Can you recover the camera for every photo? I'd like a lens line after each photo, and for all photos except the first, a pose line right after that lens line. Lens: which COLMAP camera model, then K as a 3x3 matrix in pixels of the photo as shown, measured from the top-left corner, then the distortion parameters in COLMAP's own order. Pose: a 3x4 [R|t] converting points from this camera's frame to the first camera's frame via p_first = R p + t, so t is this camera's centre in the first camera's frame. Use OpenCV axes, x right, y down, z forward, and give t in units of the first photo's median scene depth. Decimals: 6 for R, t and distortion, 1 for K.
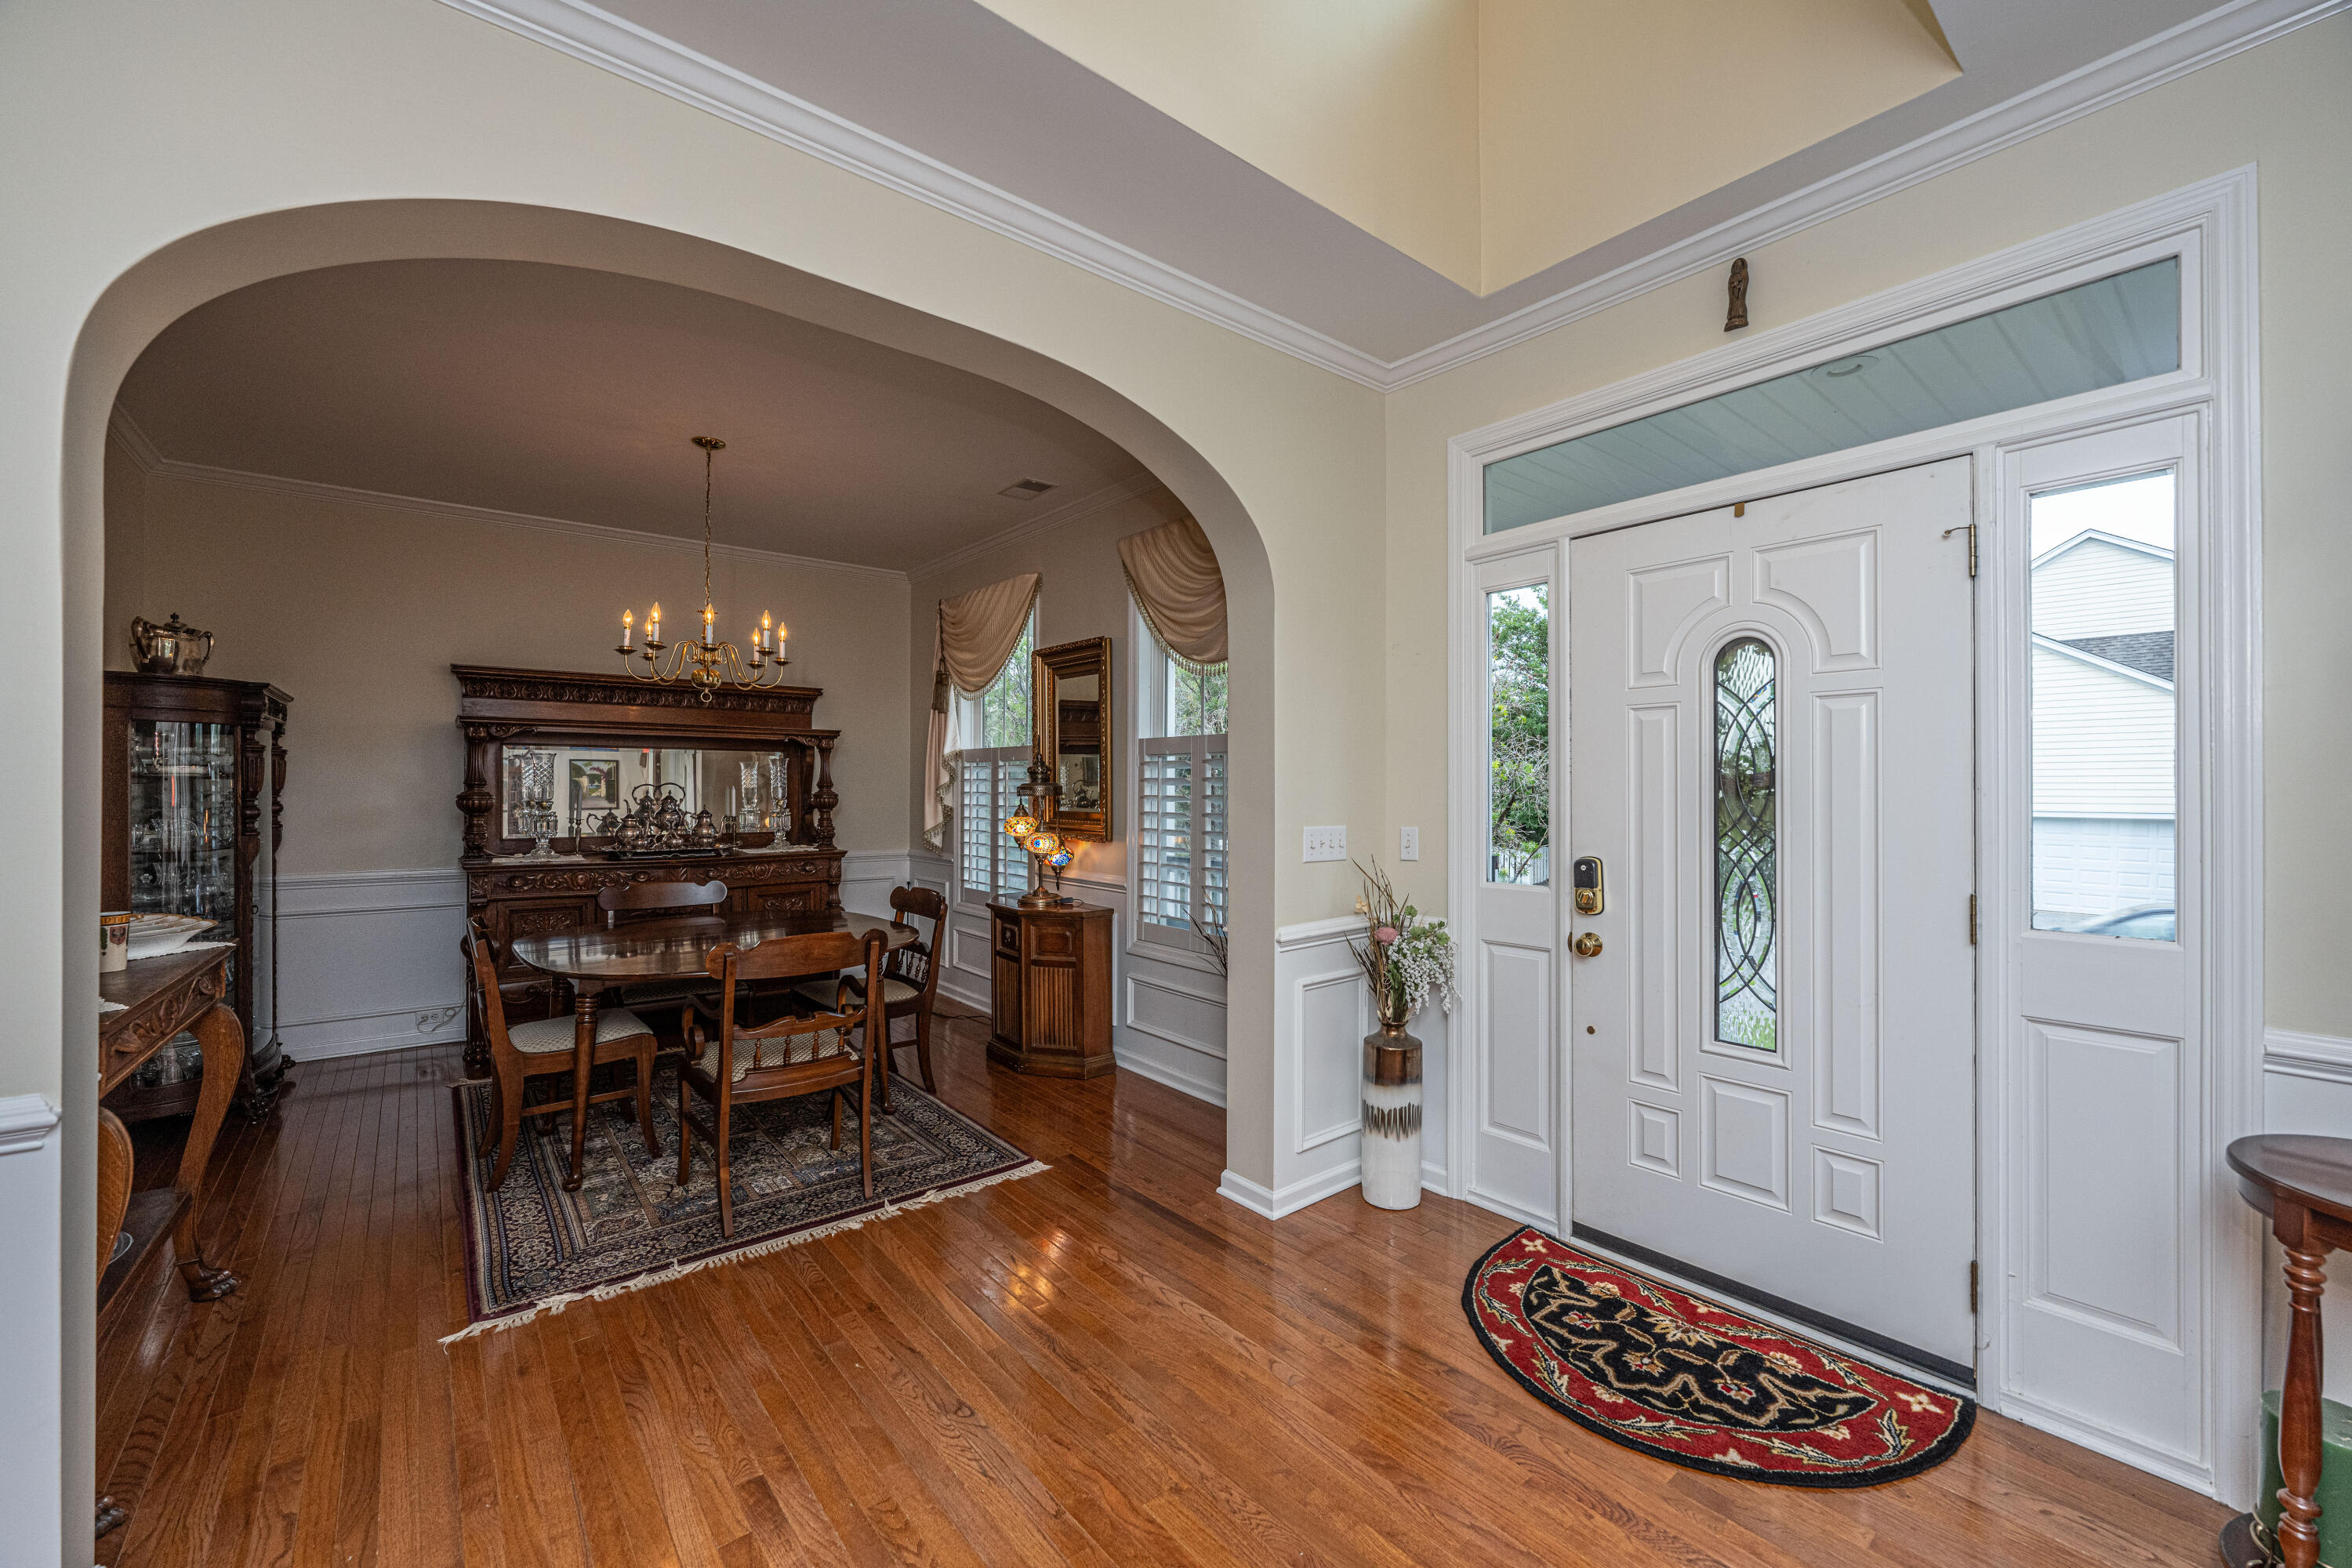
lens RADIAL K [[931.4, 0, 1168.6], [0, 931.4, 787.7], [0, 0, 1]] dist [-0.002465, -0.000106]
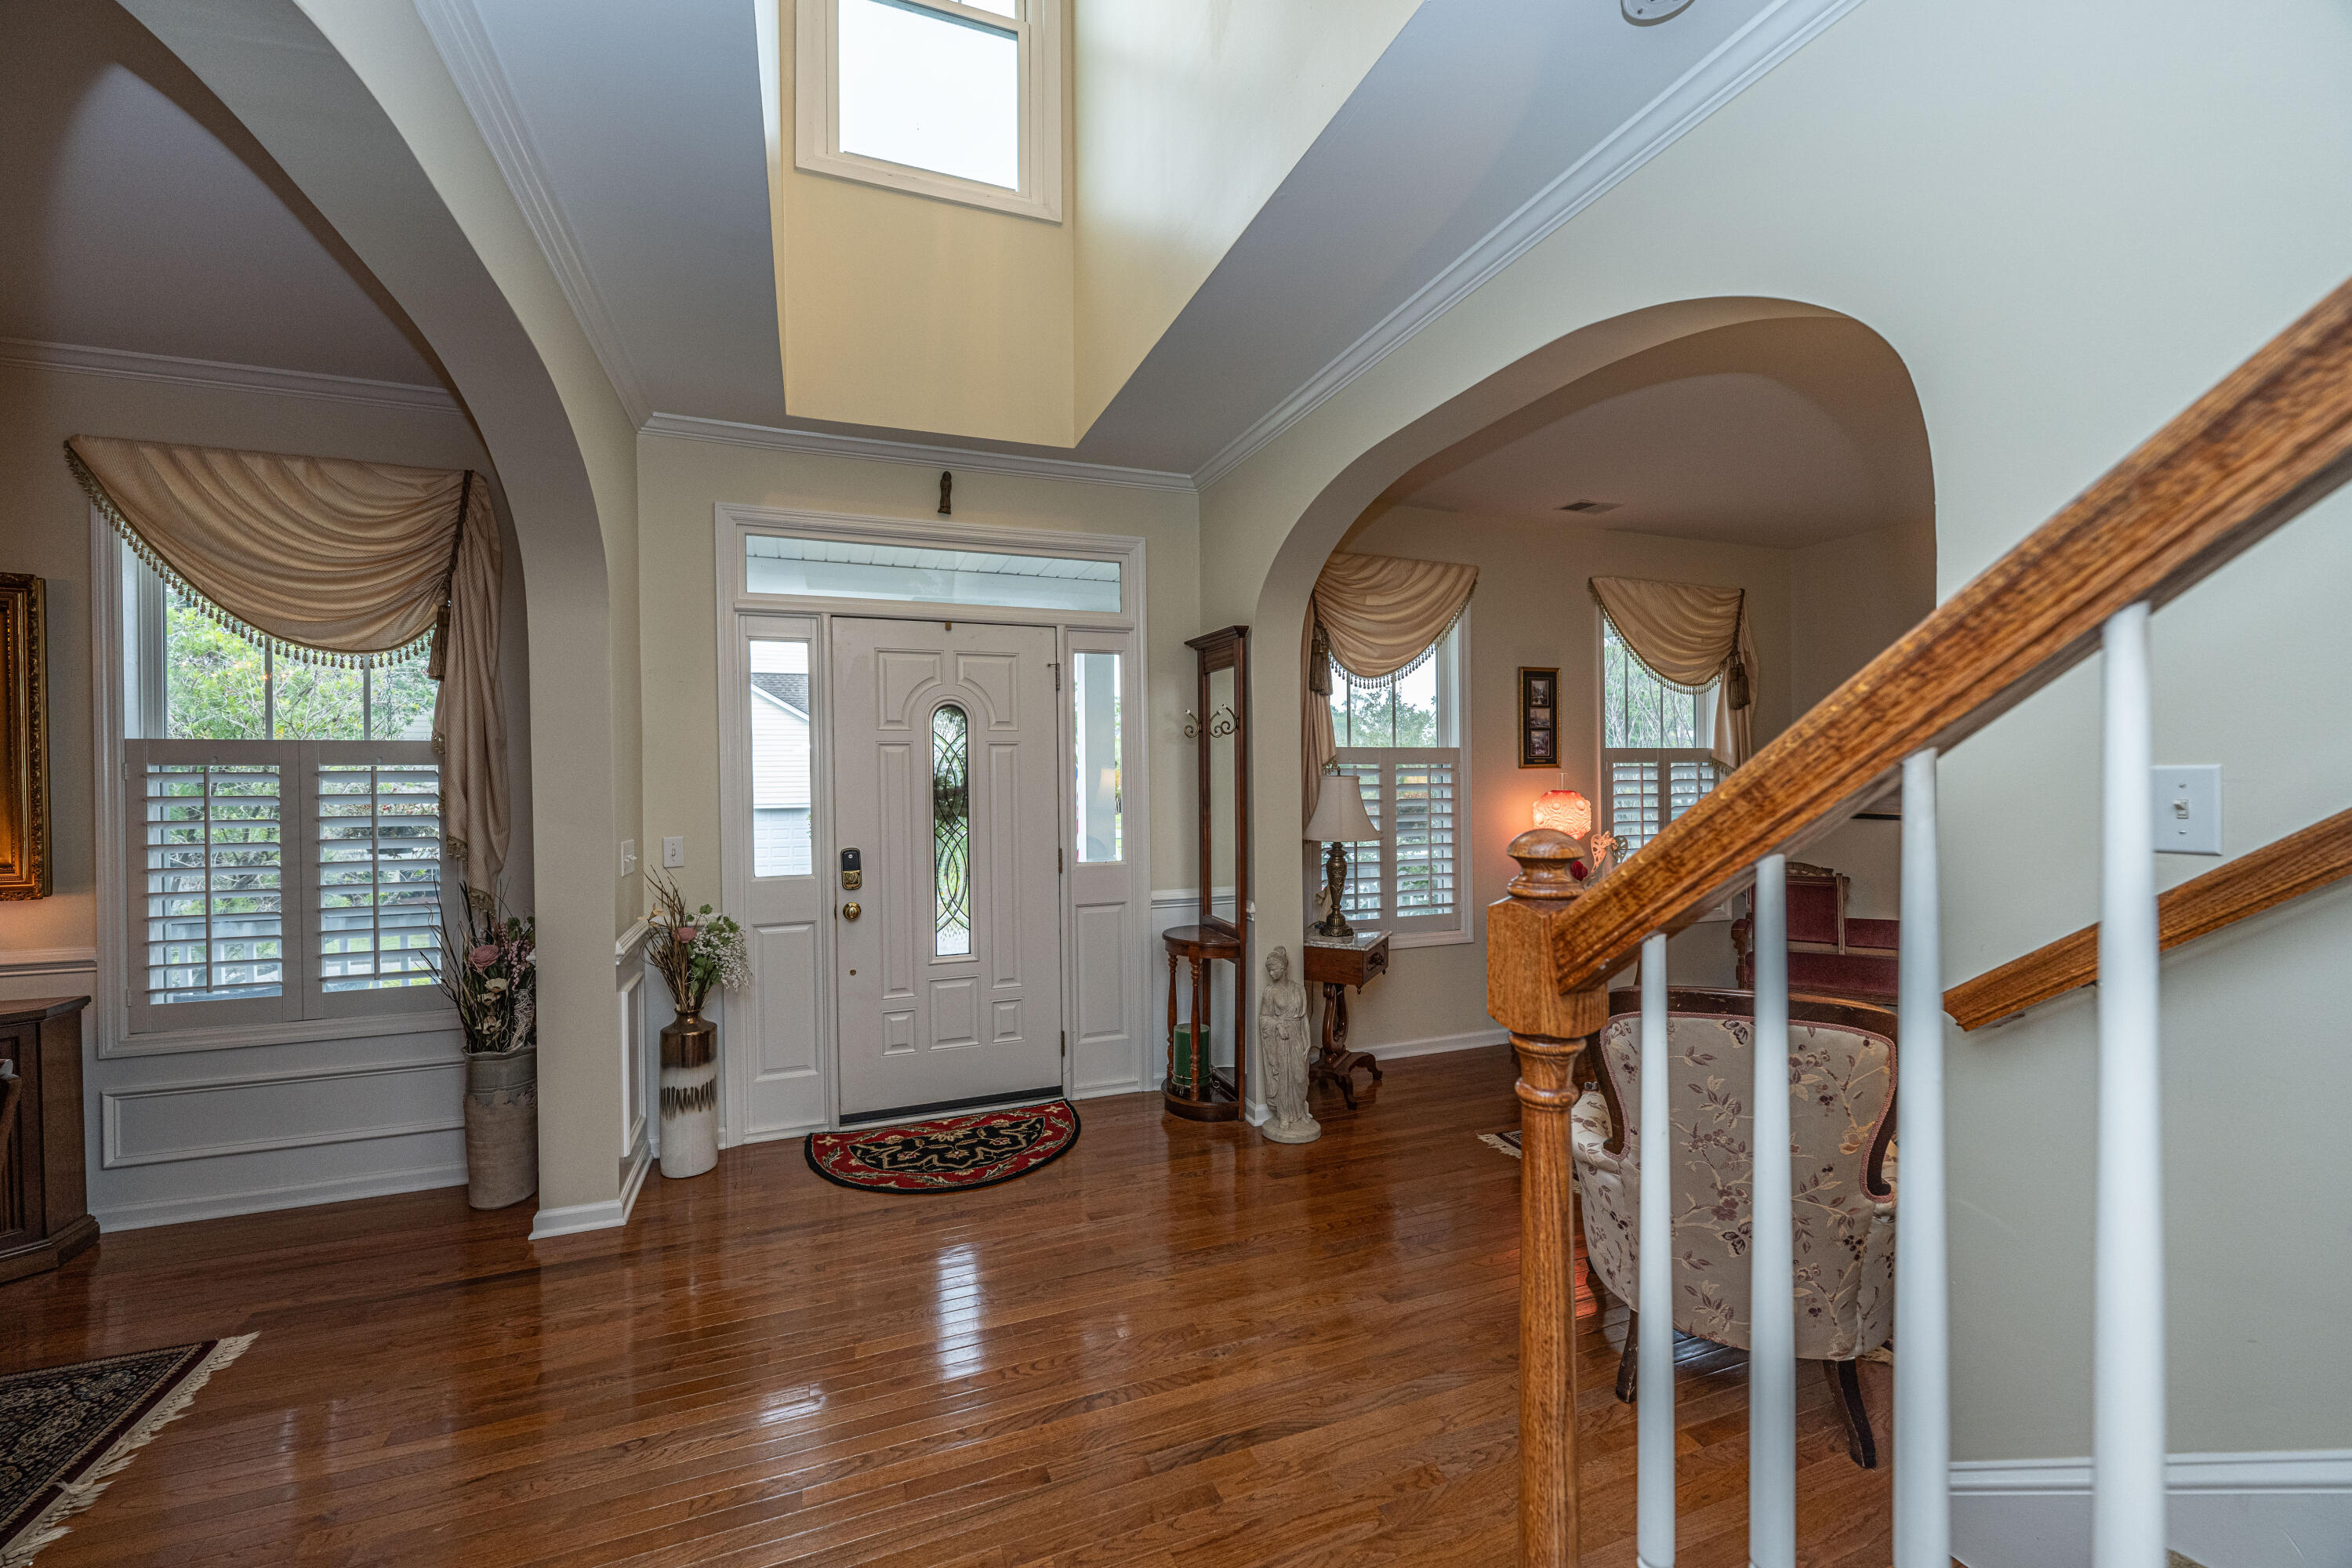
lens RADIAL K [[931.4, 0, 1183.9], [0, 931.4, 787.9], [0, 0, 1]] dist [-0.002465, -0.000106]
pose [[0.304645, -0.011482, 0.952397, -0.702121], [0.010856, 0.999904, 0.008582, -0.021875], [-0.952404, 0.007724, 0.304741, 0.097622]]
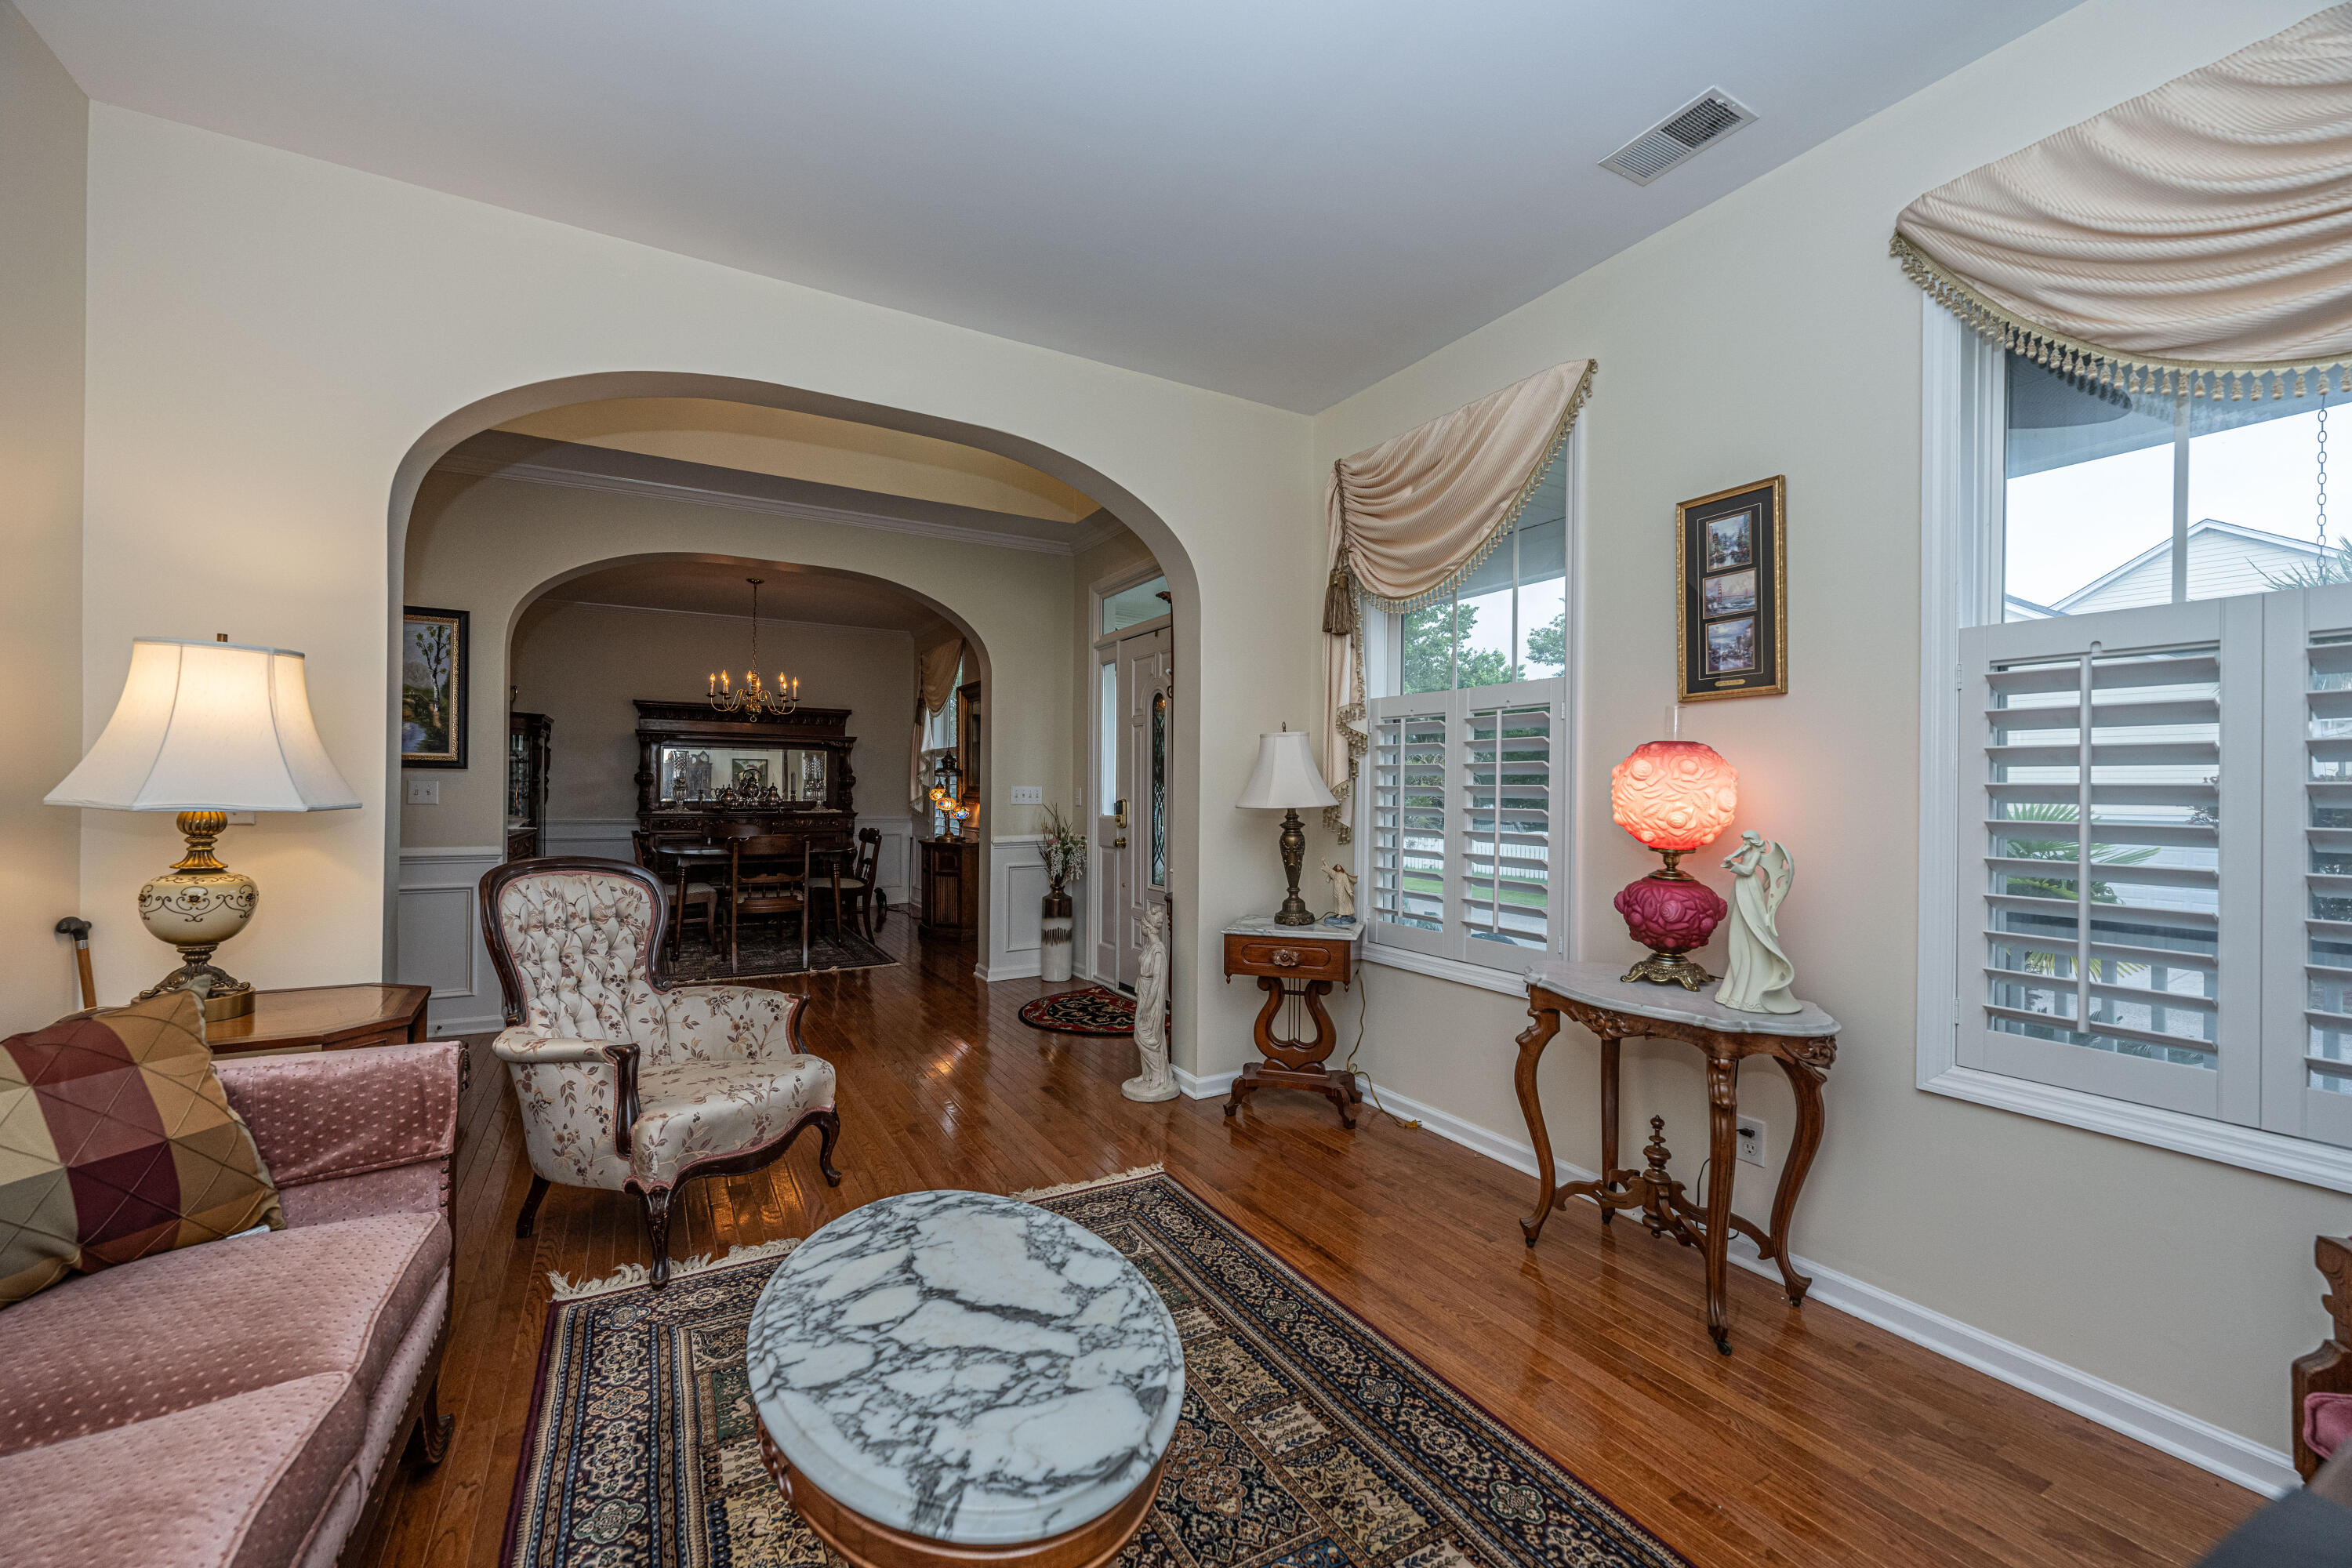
lens RADIAL K [[931.4, 0, 1172.8], [0, 931.4, 786.7], [0, 0, 1]] dist [-0.002465, -0.000106]
pose [[0.987752, 0.005748, -0.155927, 0.848885], [-0.006570, 0.999967, -0.004757, 0.053730], [0.155895, 0.005723, 0.987757, -0.954140]]
